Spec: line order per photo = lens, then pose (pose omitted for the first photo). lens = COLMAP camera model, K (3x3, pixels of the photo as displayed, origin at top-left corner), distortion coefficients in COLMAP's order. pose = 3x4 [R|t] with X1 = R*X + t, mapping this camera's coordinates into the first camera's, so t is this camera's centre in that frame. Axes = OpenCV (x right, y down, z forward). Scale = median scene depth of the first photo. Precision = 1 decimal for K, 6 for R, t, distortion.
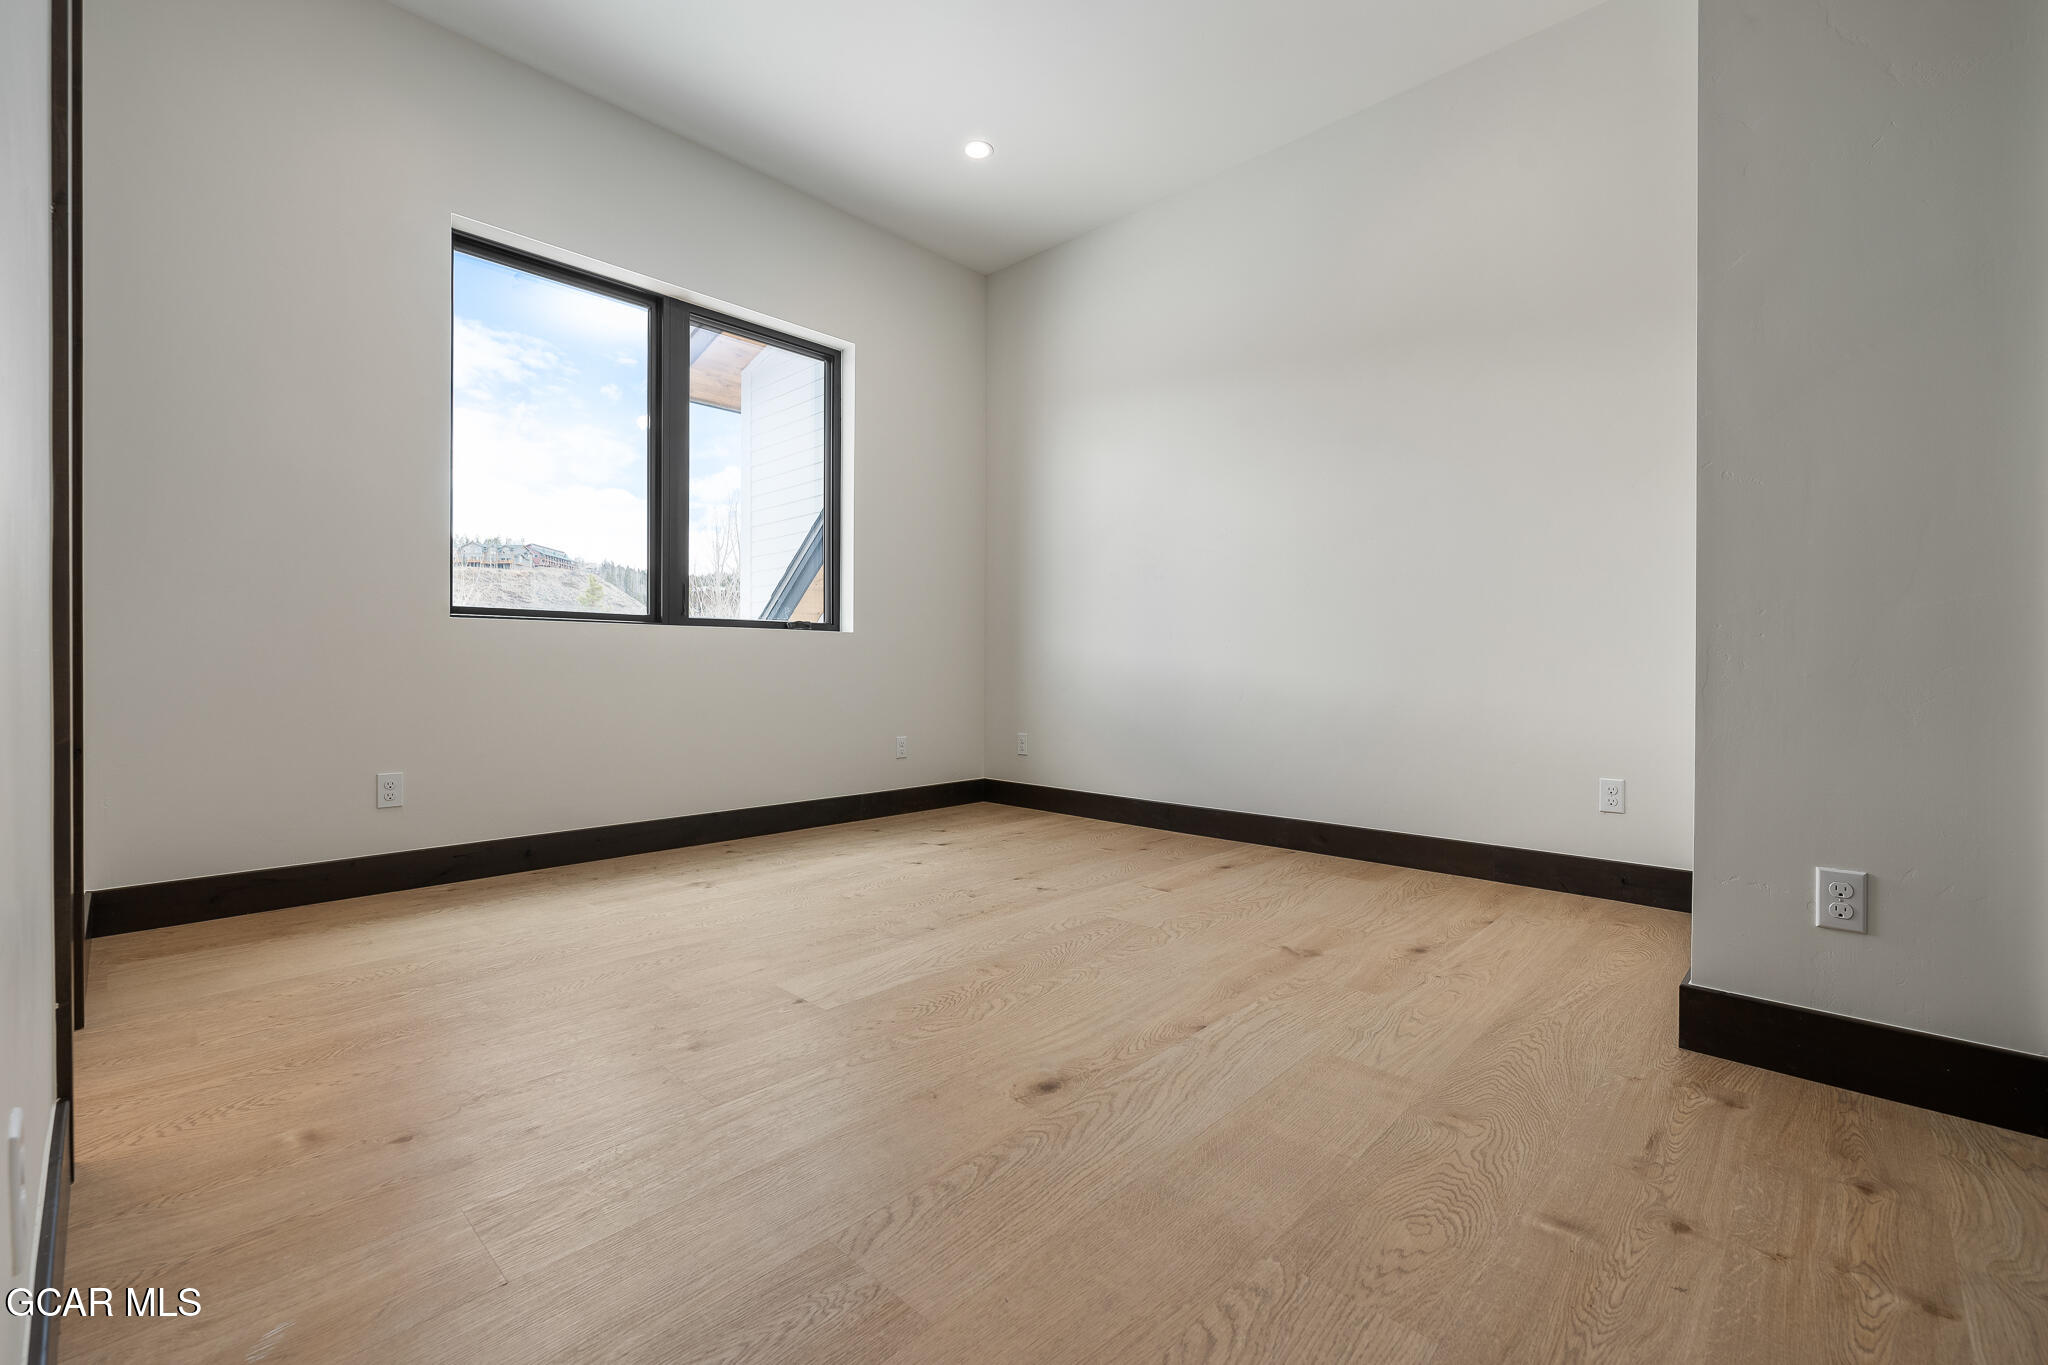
lens RADIAL K [[891.2, 0, 1038.4], [0, 891.2, 689.4], [0, 0, 1]] dist [-0.026656, 0.000750]
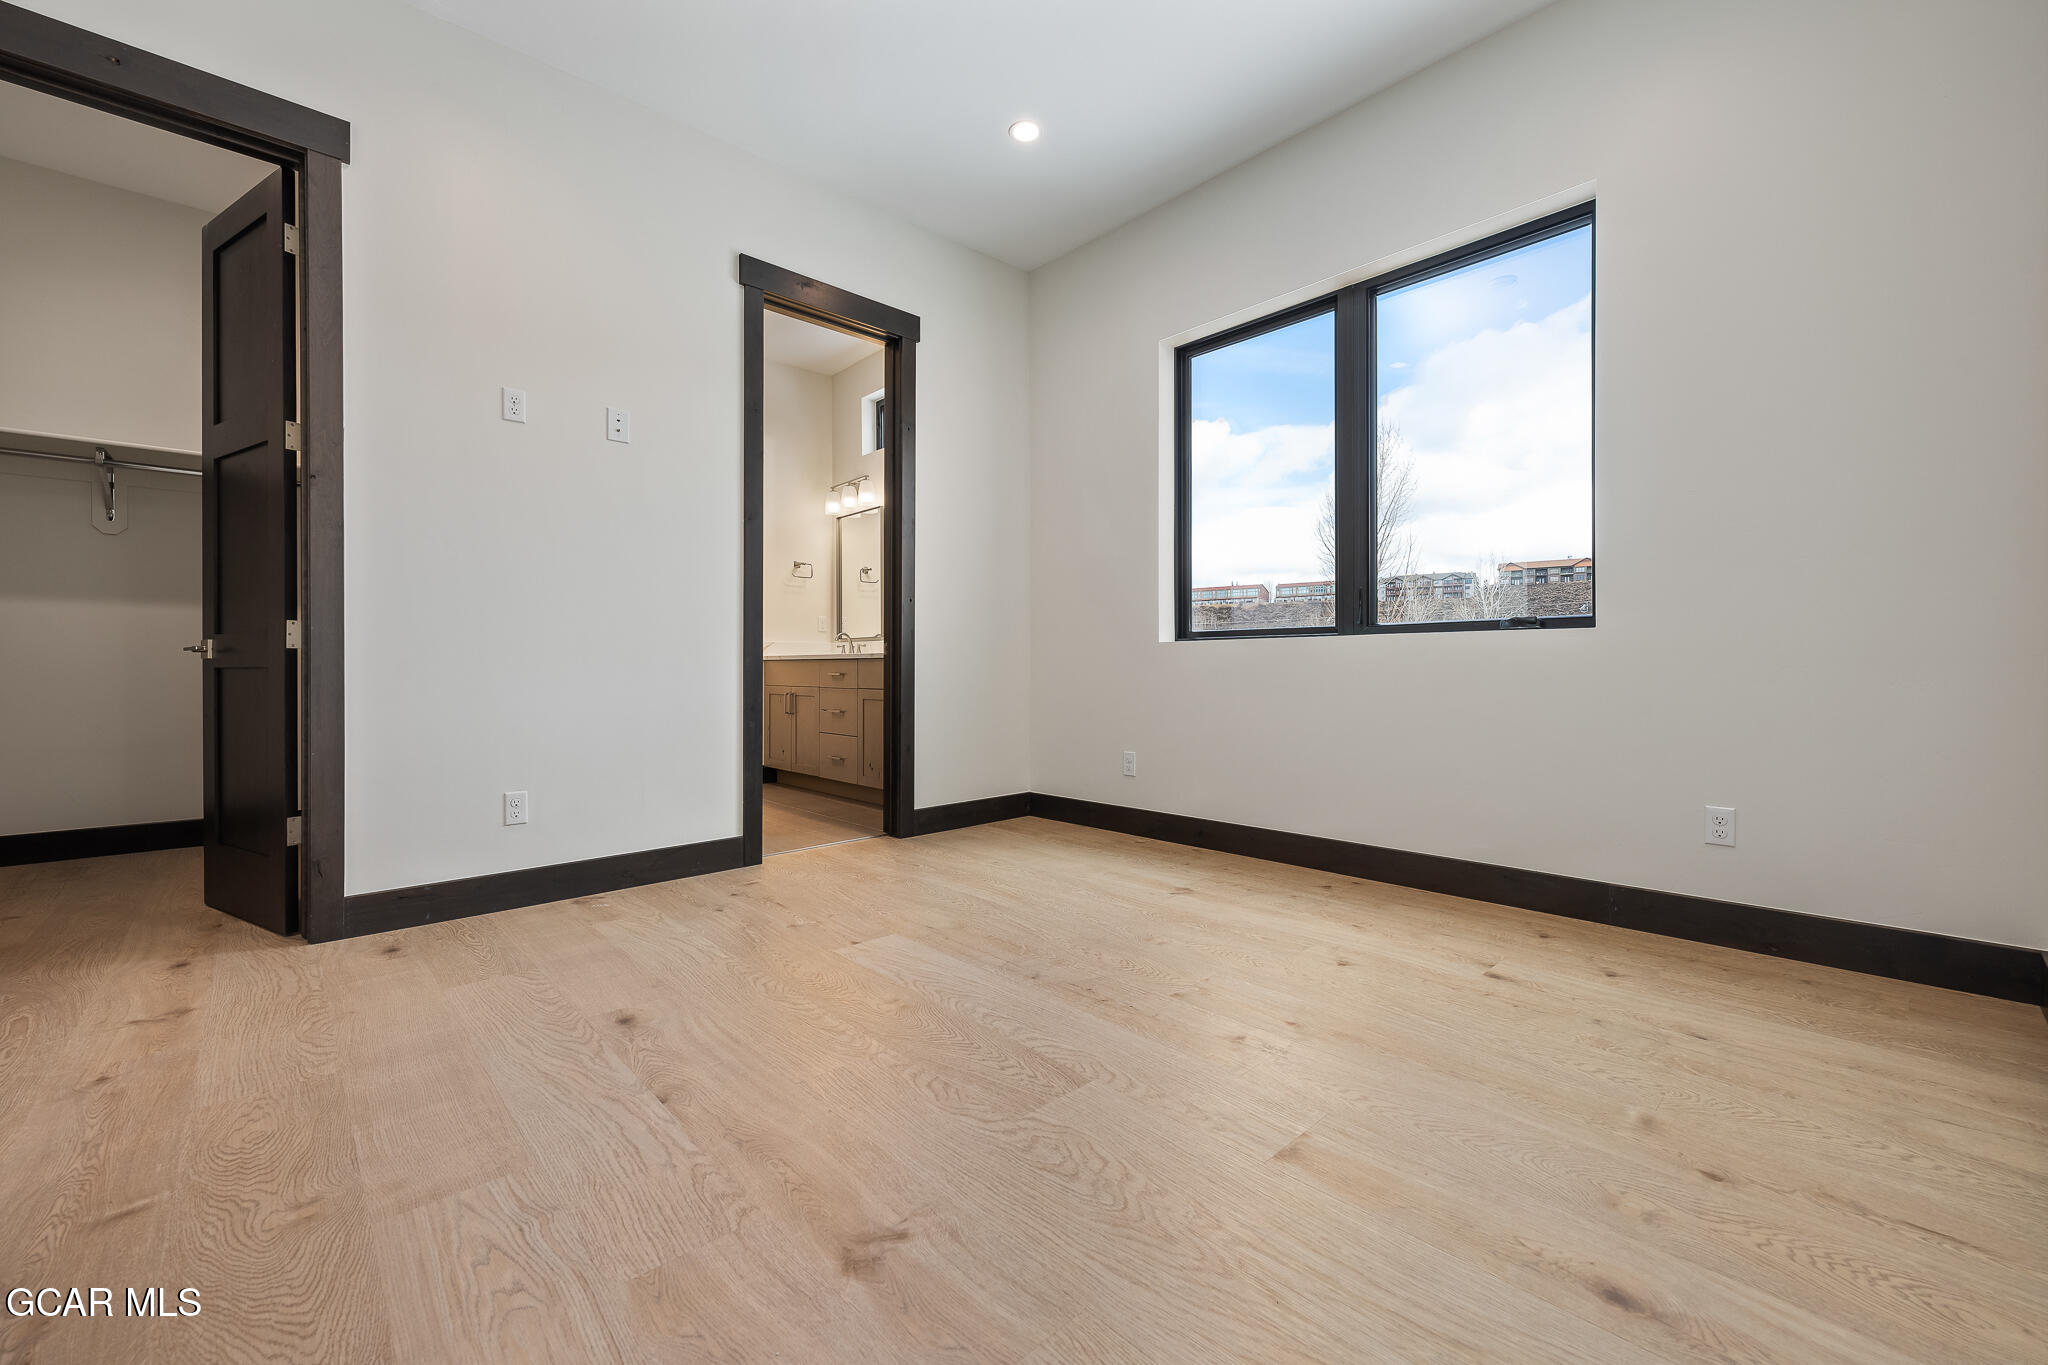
lens RADIAL K [[835.3, 0, 1007.4], [0, 835.3, 670.0], [0, 0, 1]] dist [0.000557, -0.001549]
pose [[-0.108066, 0.004839, -0.994132, 0.896104], [-0.018340, 0.999808, 0.006860, -0.061322], [0.993974, 0.018974, -0.107957, 1.298825]]
